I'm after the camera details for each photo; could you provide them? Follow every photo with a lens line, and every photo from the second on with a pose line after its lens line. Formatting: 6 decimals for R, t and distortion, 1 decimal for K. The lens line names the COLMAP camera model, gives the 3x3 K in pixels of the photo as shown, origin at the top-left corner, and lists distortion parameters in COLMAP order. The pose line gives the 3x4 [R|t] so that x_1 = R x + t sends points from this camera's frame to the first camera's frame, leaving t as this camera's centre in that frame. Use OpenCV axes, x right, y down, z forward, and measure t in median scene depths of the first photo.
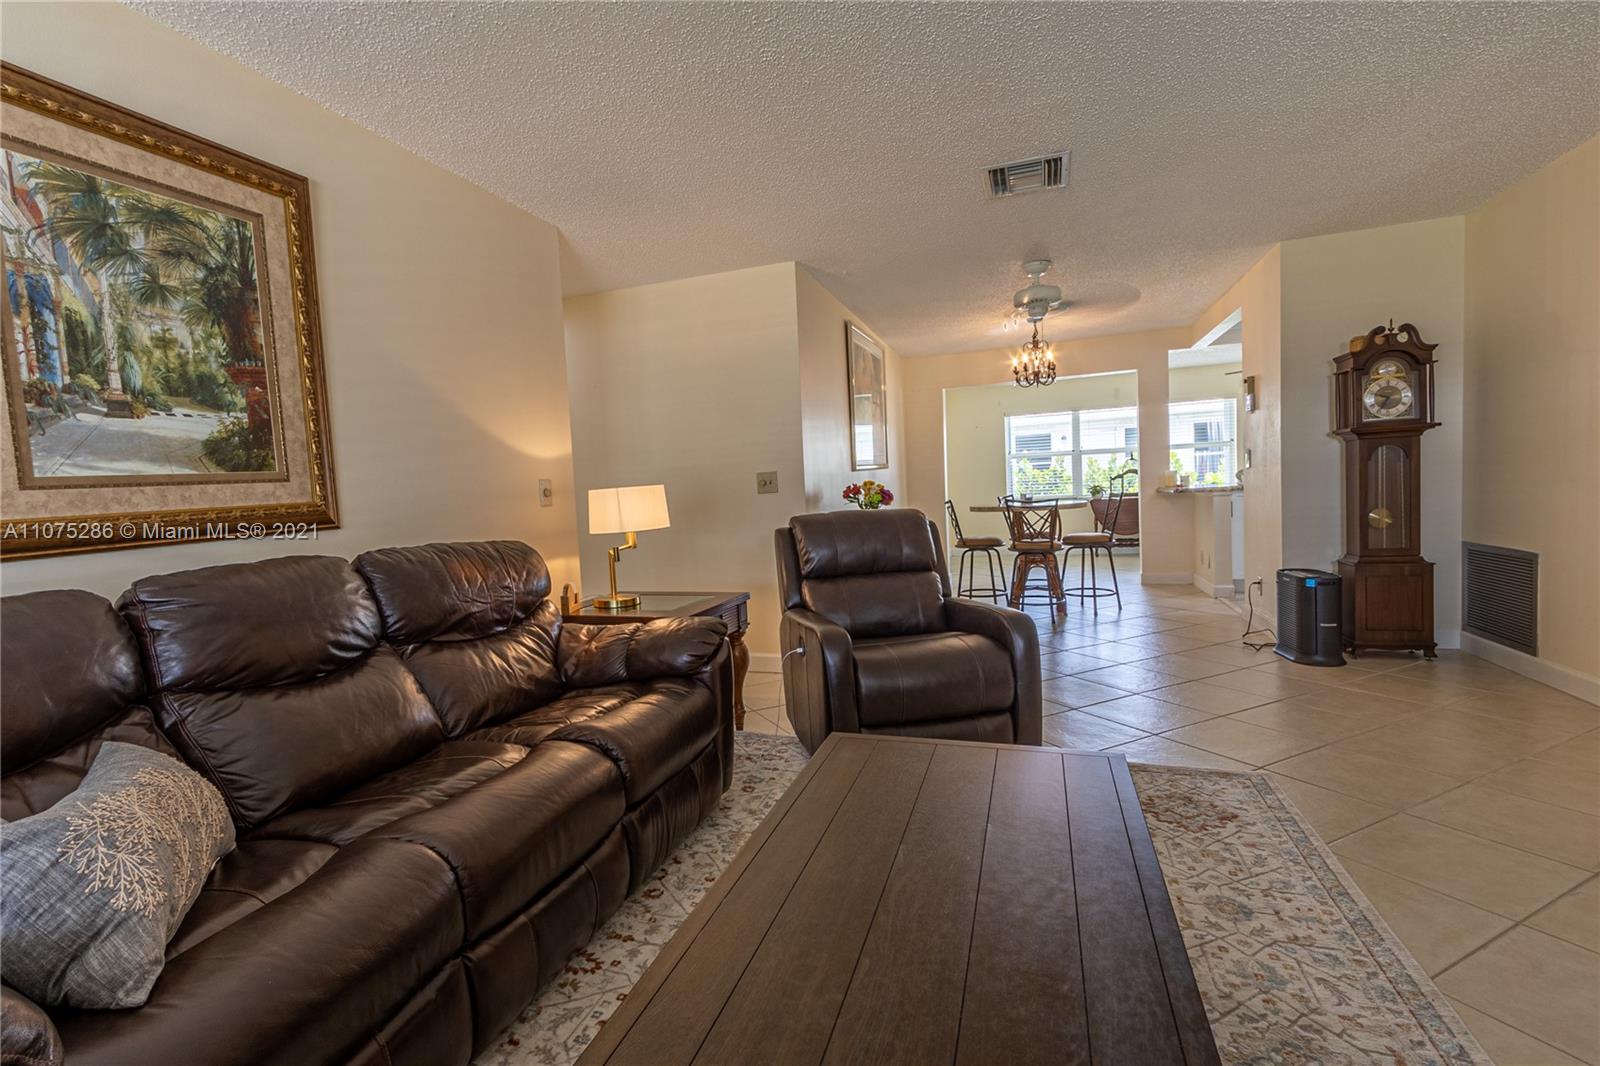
lens RADIAL K [[728.7, 0, 775.0], [0, 728.7, 527.5], [0, 0, 1]] dist [0.007779, -0.002768]
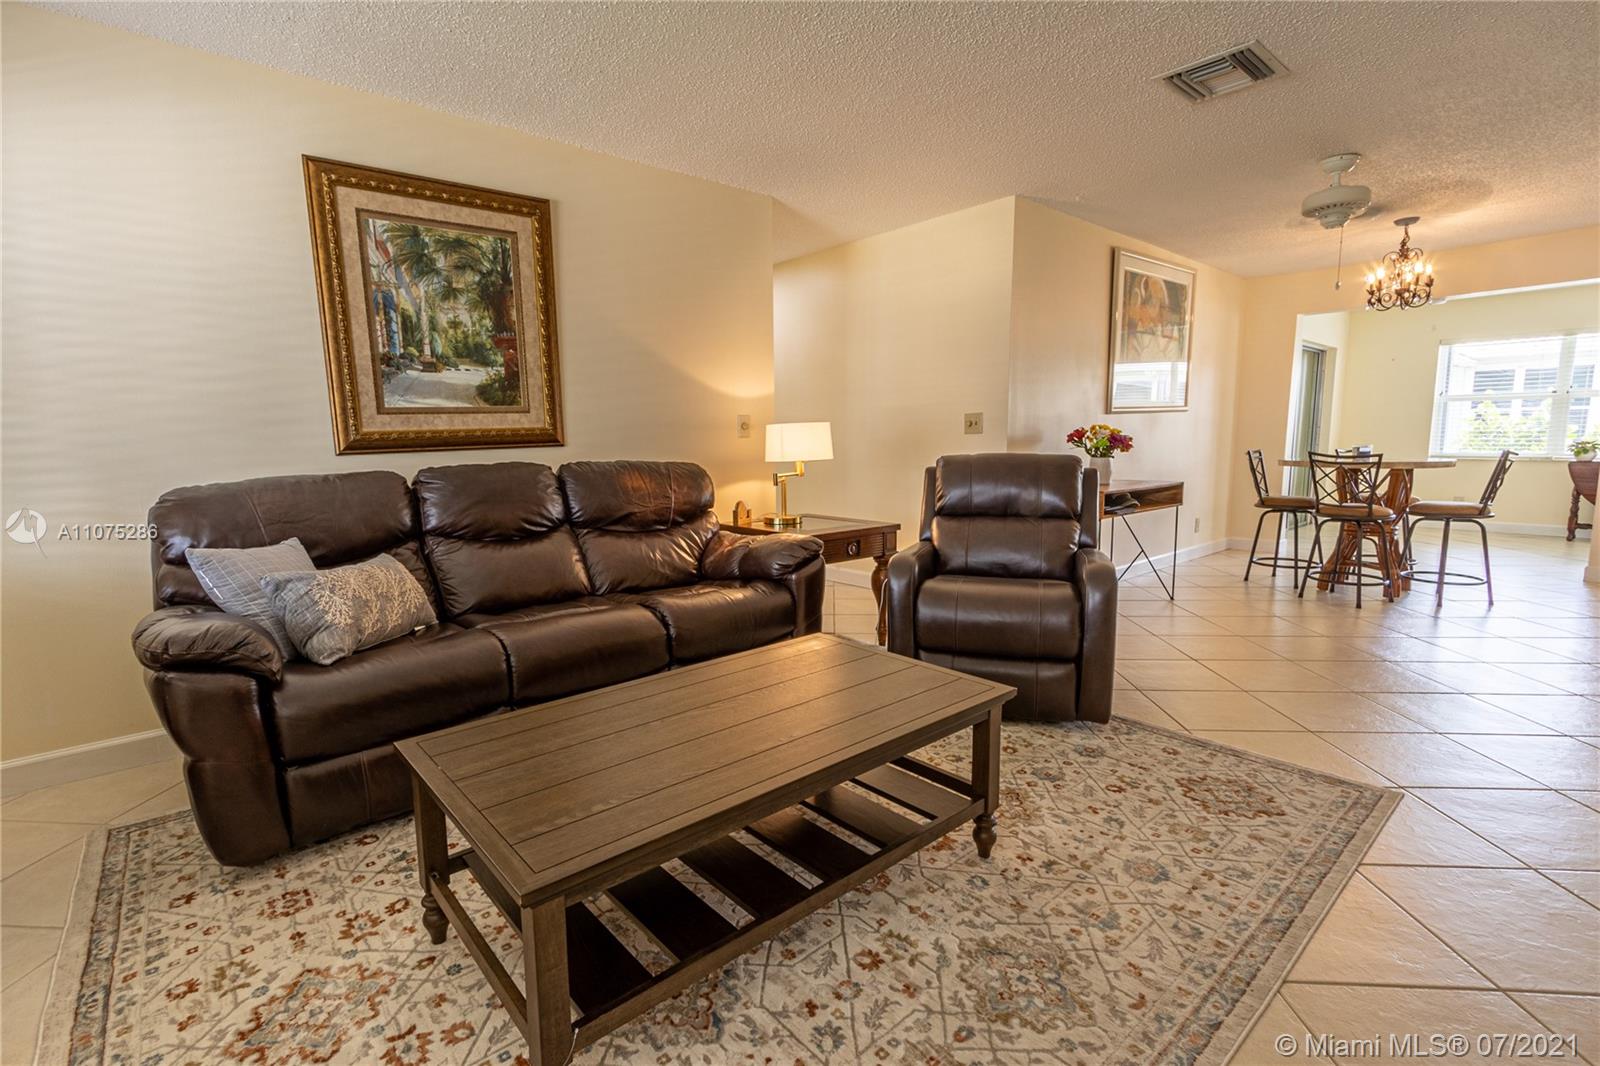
lens RADIAL K [[728.7, 0, 772.4], [0, 728.7, 527.6], [0, 0, 1]] dist [0.007779, -0.002768]
pose [[0.867832, 0.100514, -0.486585, 0.537548], [-0.057162, 0.993019, 0.103180, -0.012077], [0.493559, -0.061728, 0.867519, -0.071142]]
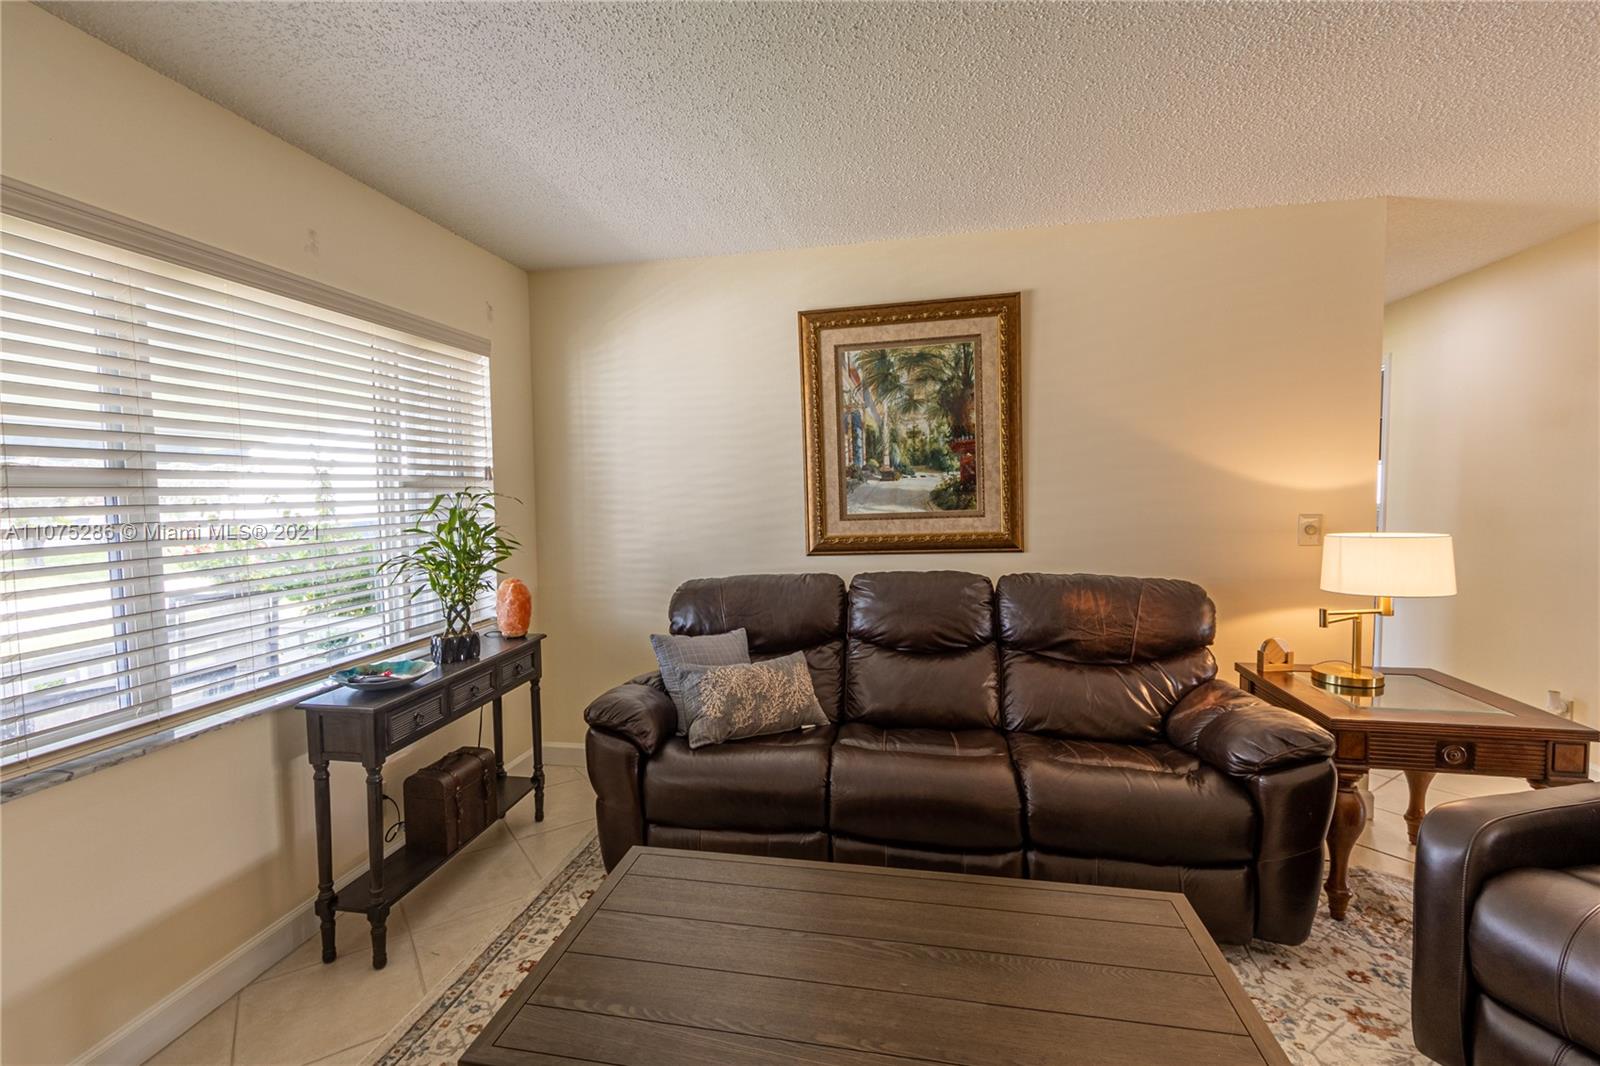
lens RADIAL K [[733.0, 0, 772.6], [0, 733.0, 527.4], [0, 0, 1]] dist [0.007296, -0.002470]
pose [[0.146135, 0.102211, -0.983970, 0.713242], [-0.046310, 0.994265, 0.096403, -0.166802], [0.988180, 0.031480, 0.150030, 0.385738]]
